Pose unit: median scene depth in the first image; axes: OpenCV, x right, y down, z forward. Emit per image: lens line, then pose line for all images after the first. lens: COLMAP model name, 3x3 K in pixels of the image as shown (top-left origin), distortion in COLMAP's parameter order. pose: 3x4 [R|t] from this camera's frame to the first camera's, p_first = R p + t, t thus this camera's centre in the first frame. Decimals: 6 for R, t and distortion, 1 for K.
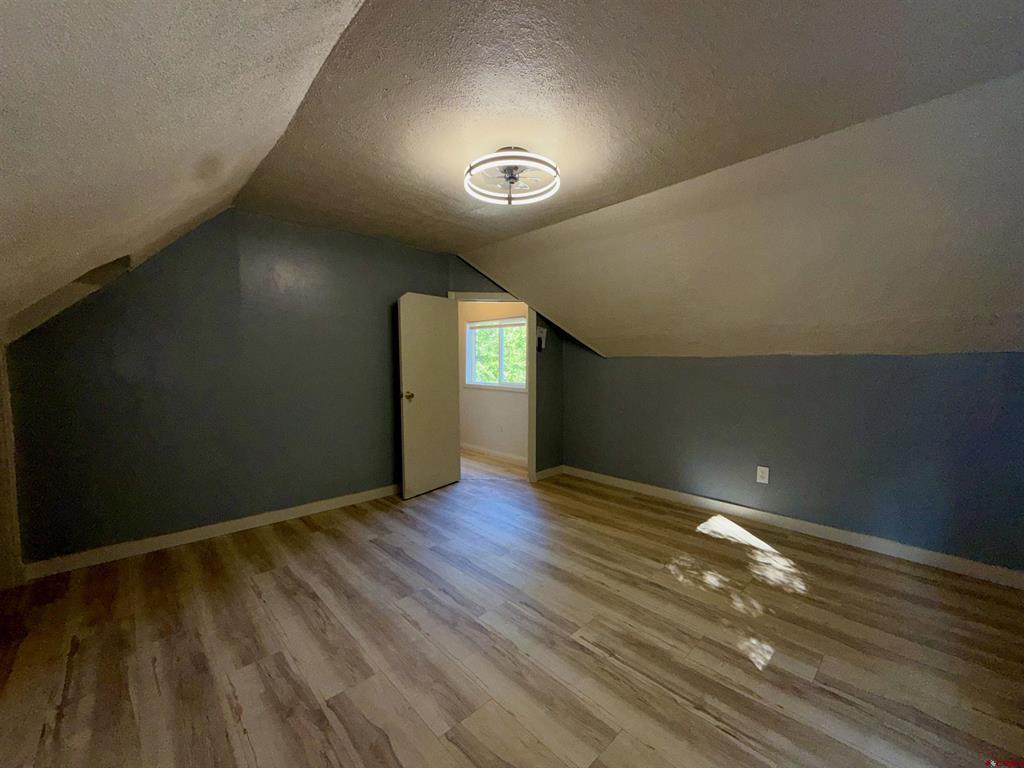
lens RADIAL K [[404.9, 0, 513.6], [0, 404.9, 384.1], [0, 0, 1]] dist [-0.010138, 0.000018]
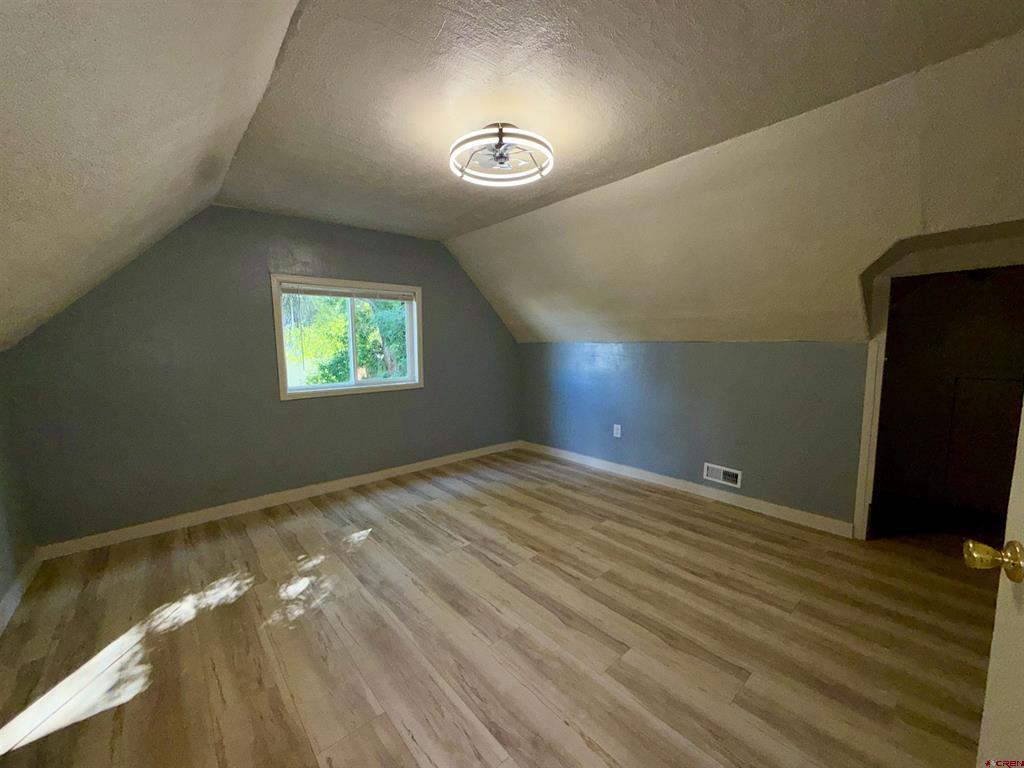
lens RADIAL K [[404.9, 0, 510.5], [0, 404.9, 386.3], [0, 0, 1]] dist [-0.010138, 0.000018]
pose [[-0.998683, 0.005939, 0.050963, -0.066785], [0.014284, 0.986191, 0.164997, -0.141933], [-0.049280, 0.165507, -0.984977, 1.945964]]
